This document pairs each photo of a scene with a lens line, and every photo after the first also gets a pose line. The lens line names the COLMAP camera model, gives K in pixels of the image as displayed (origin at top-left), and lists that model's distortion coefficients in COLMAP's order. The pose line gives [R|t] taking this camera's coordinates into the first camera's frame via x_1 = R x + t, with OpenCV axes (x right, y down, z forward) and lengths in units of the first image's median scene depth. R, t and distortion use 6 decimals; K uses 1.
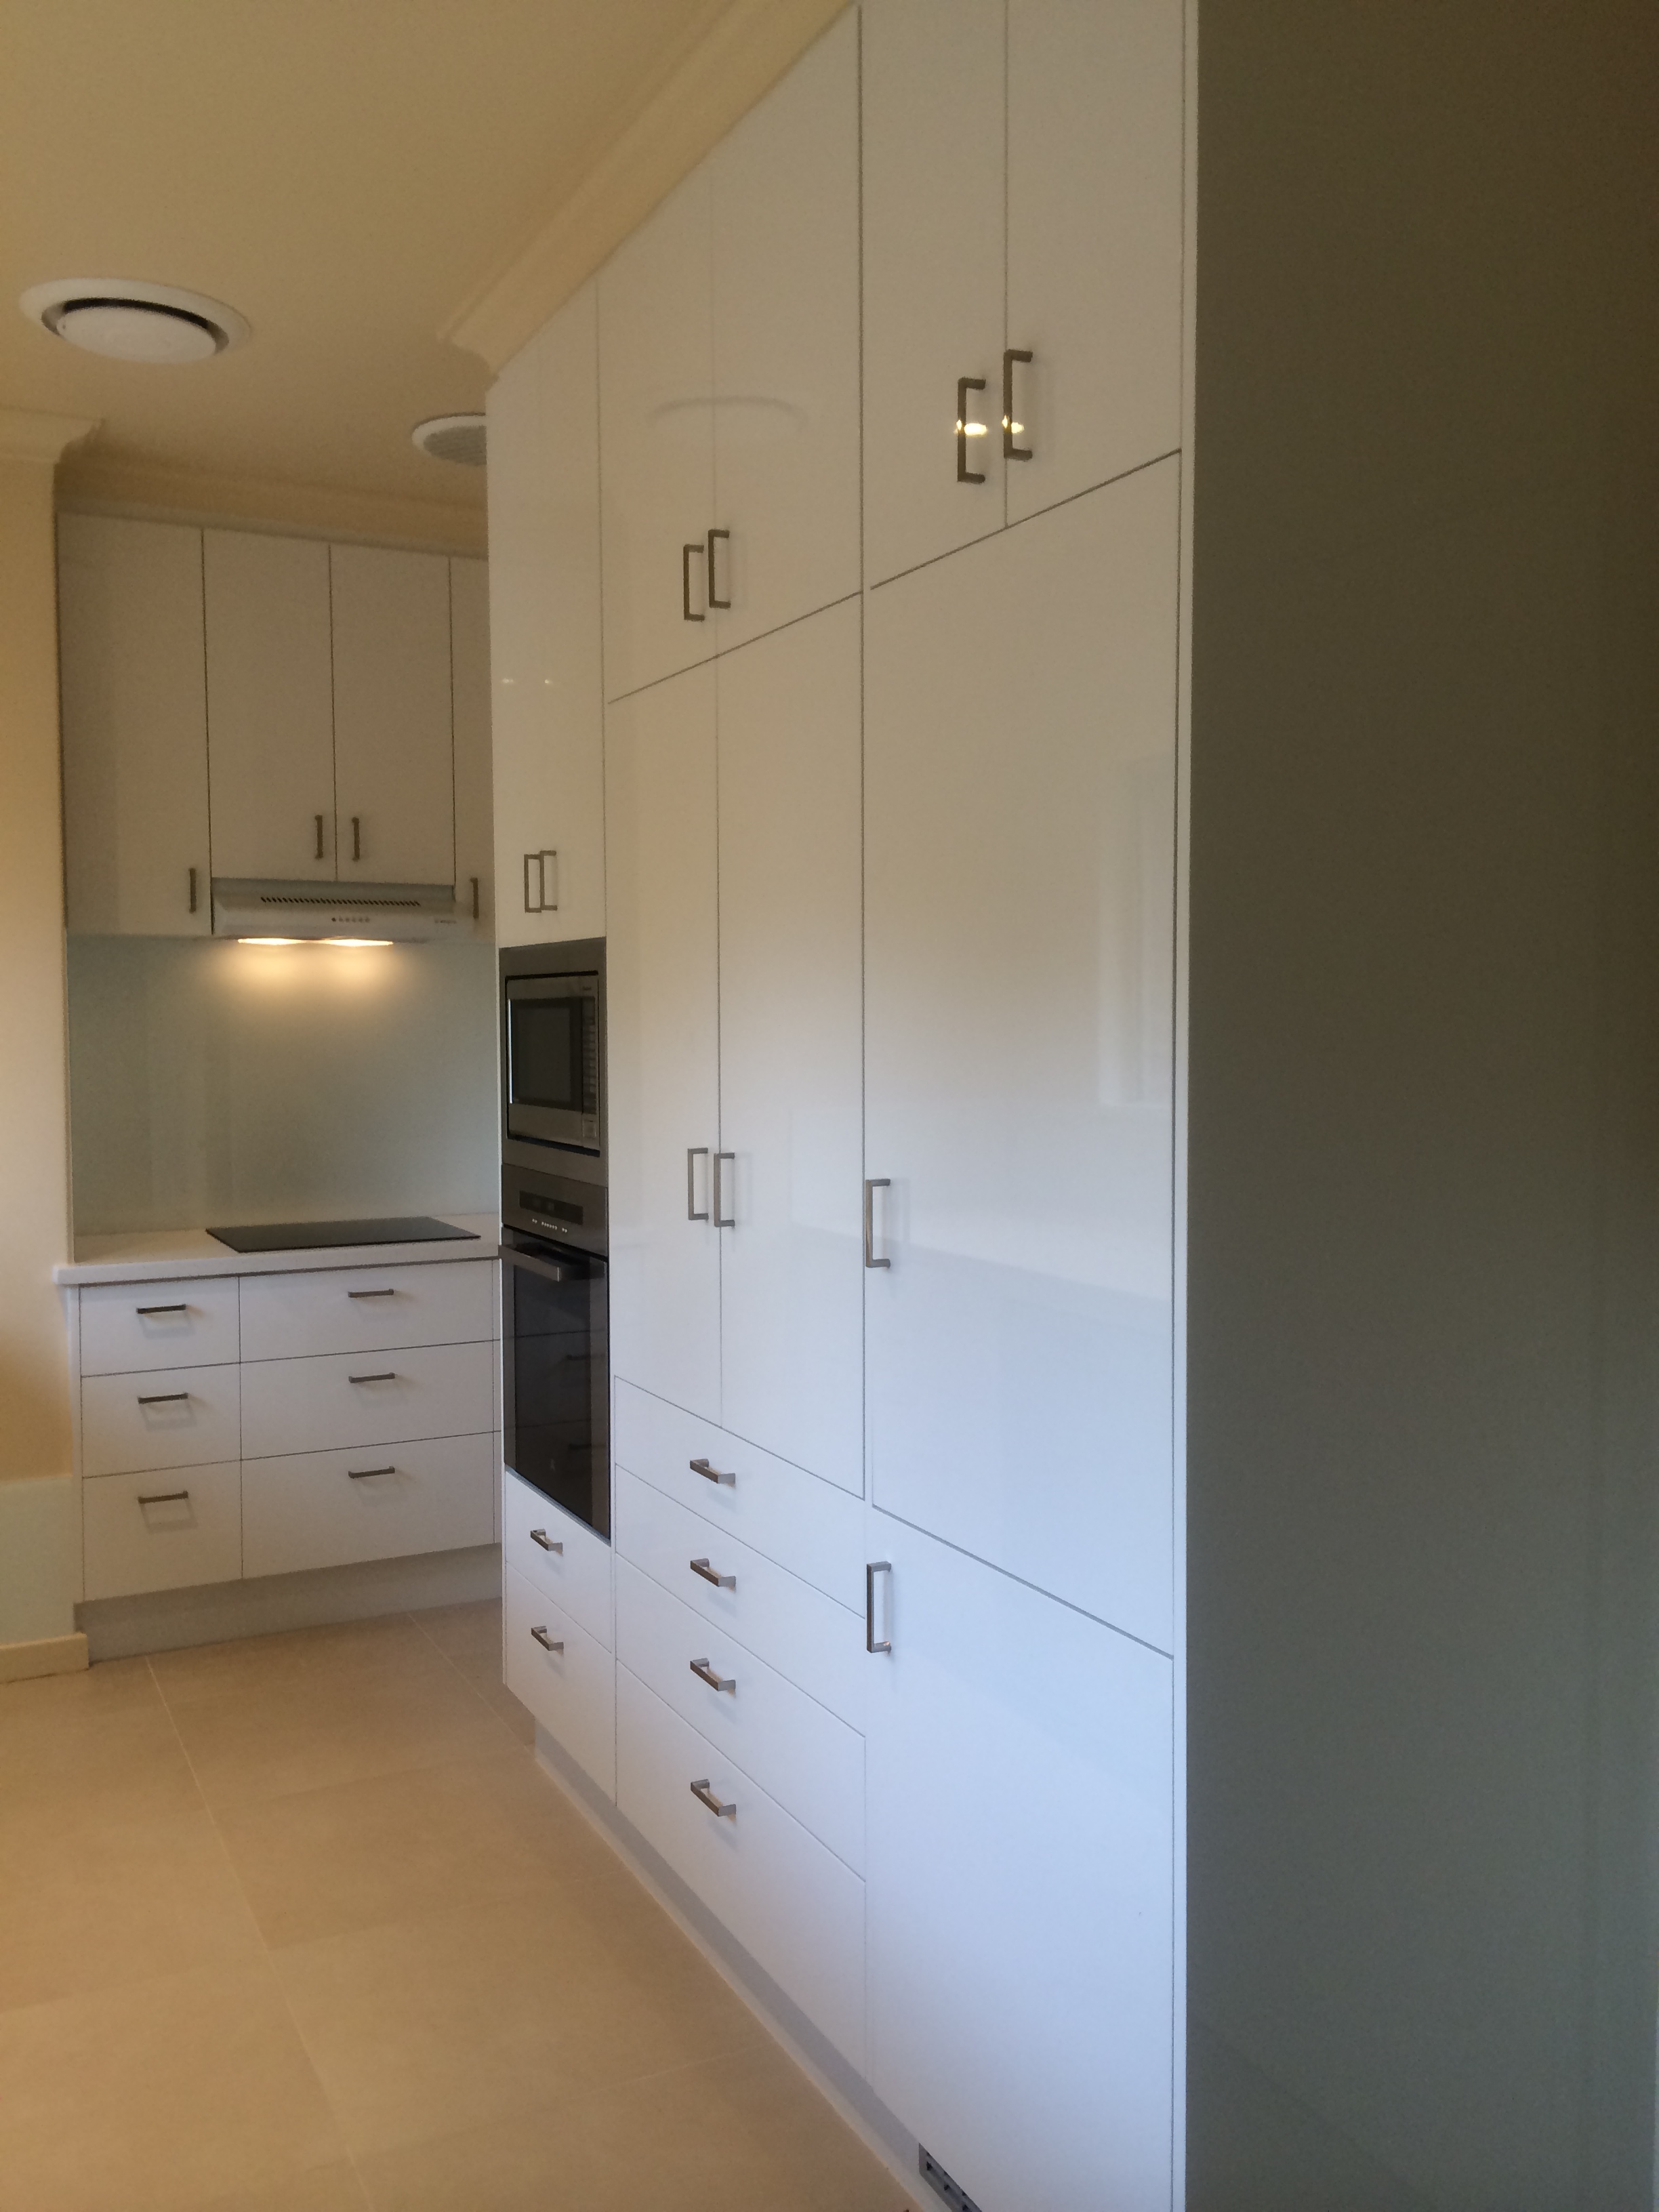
lens RADIAL K [[1929.2, 0, 829.5], [0, 1929.2, 1106.0], [0, 0, 1]] dist [0.057954, -0.010279]
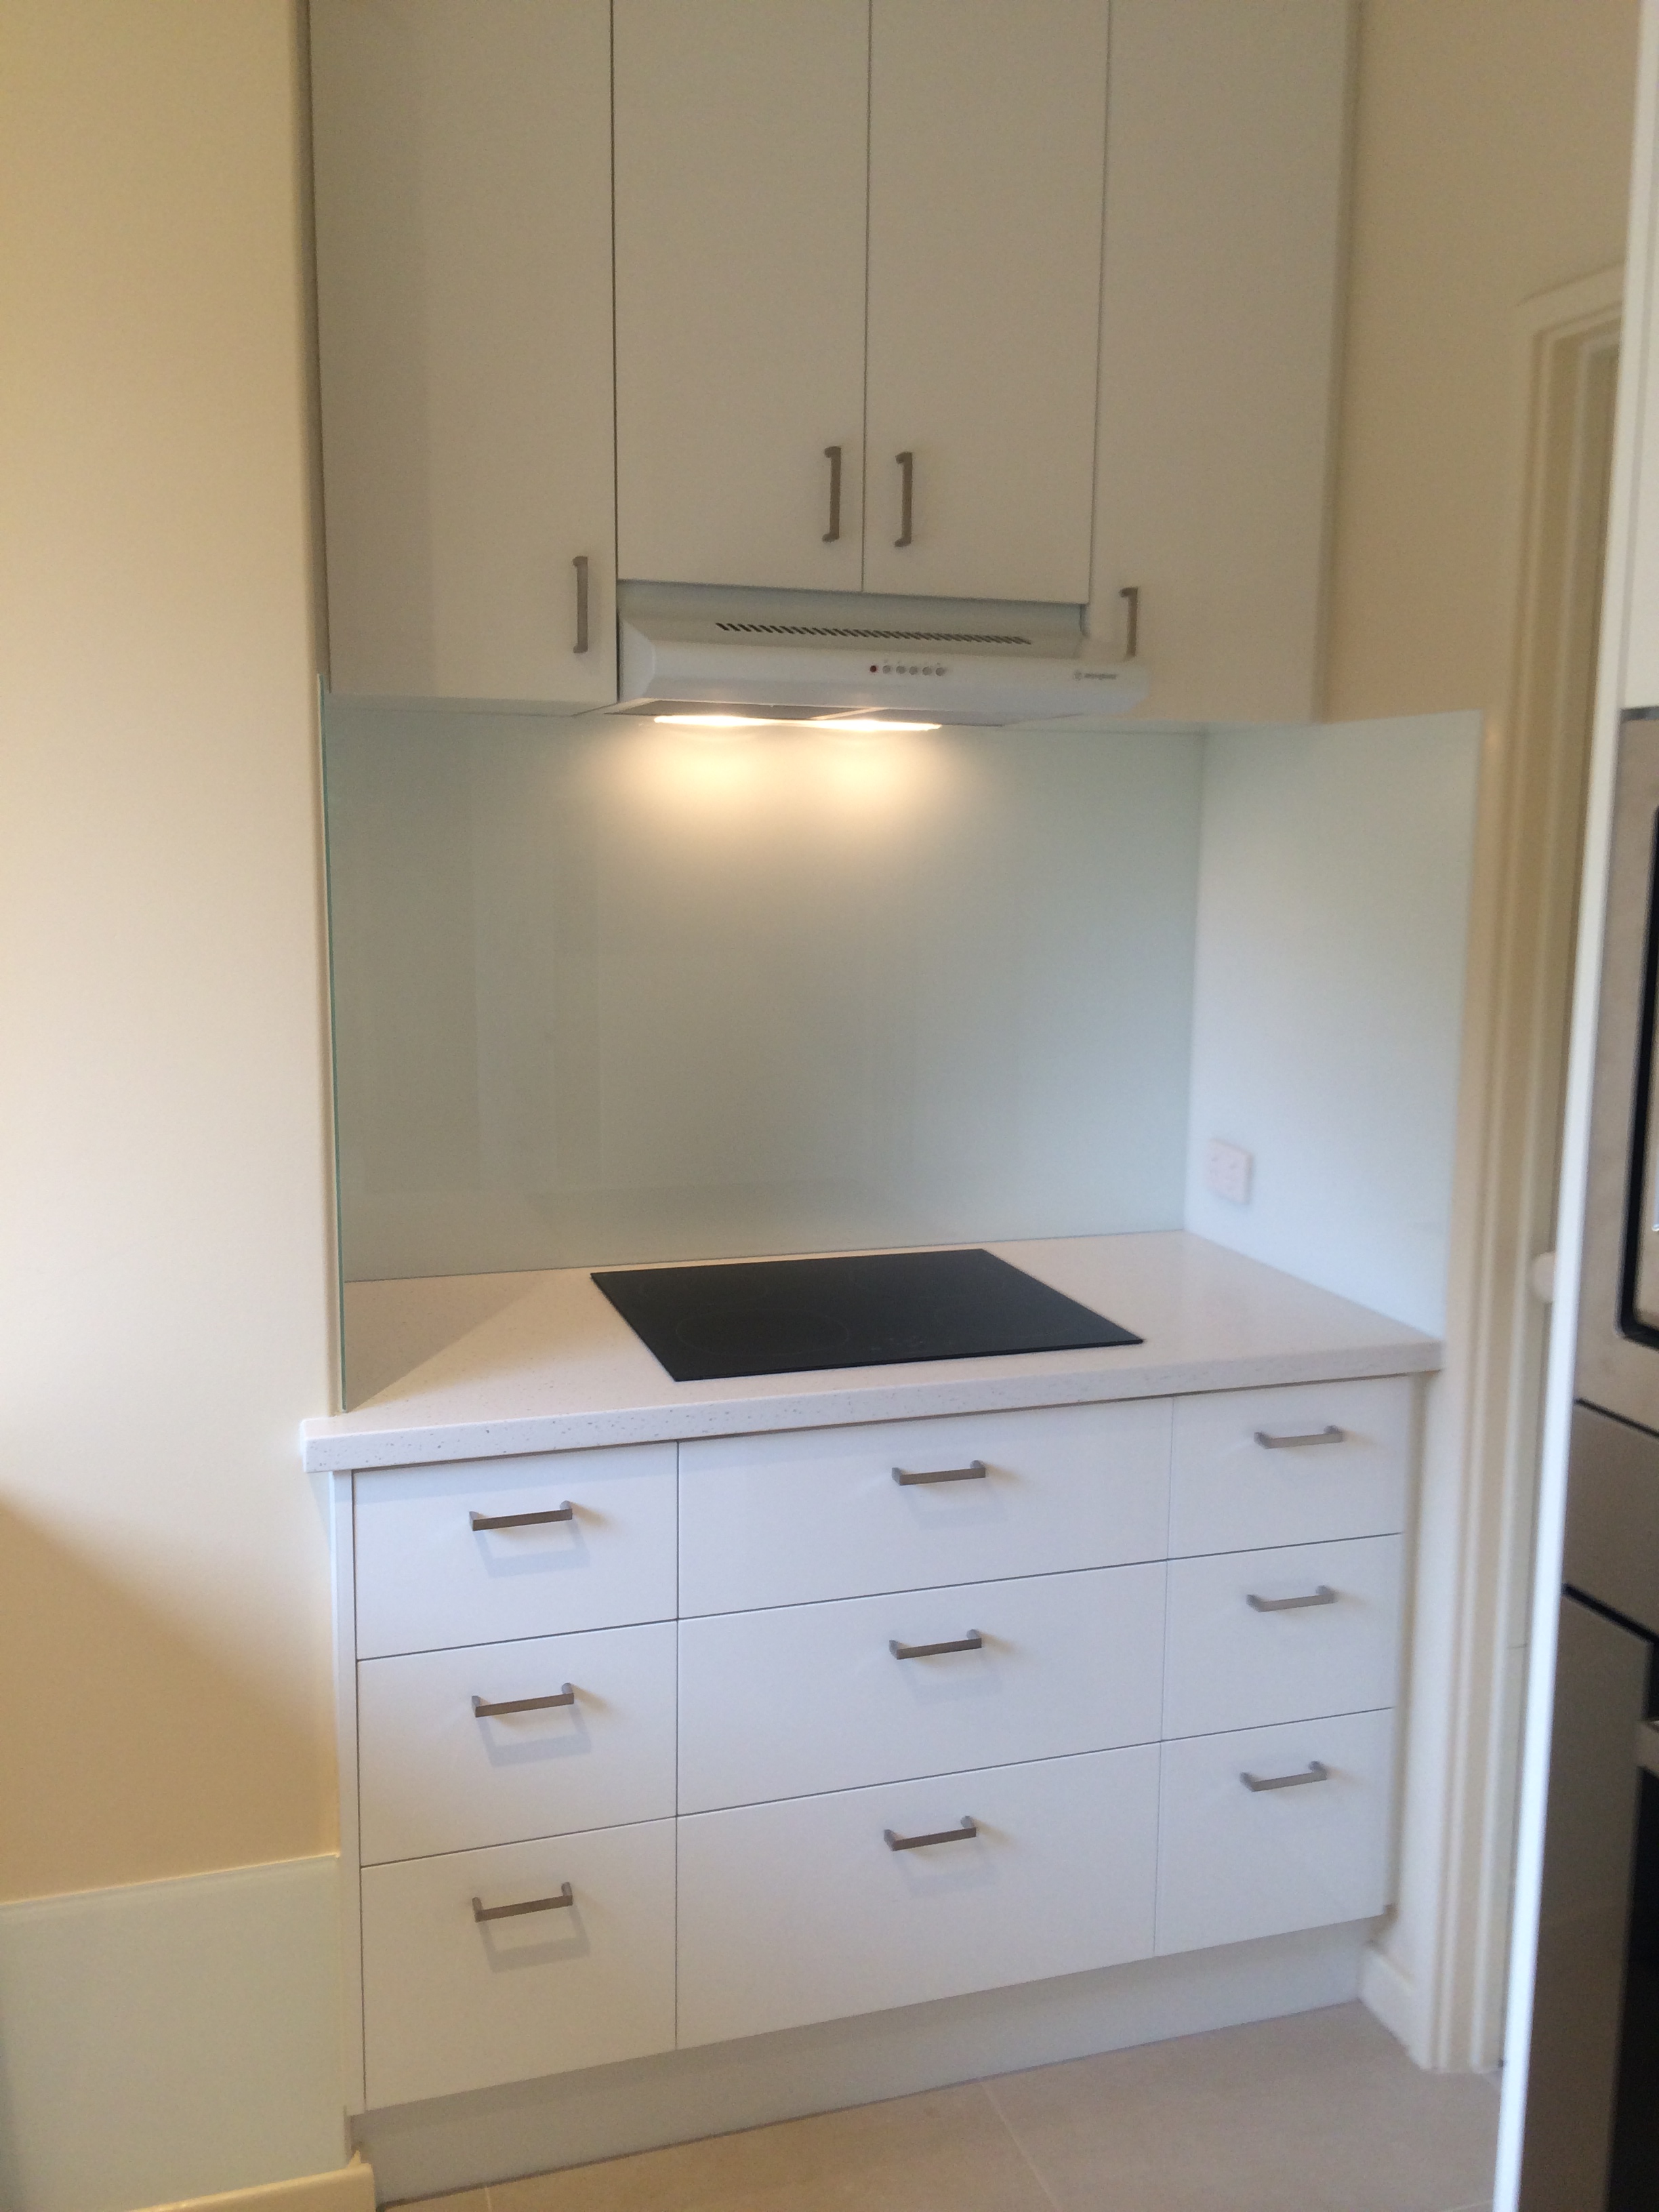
lens RADIAL K [[1929.2, 0, 829.5], [0, 1929.2, 1106.0], [0, 0, 1]] dist [0.057954, -0.010279]
pose [[0.990773, 0.030926, -0.131956, -0.203977], [-0.018048, 0.995052, 0.097702, -0.037925], [0.134324, -0.094419, 0.986429, 0.539220]]
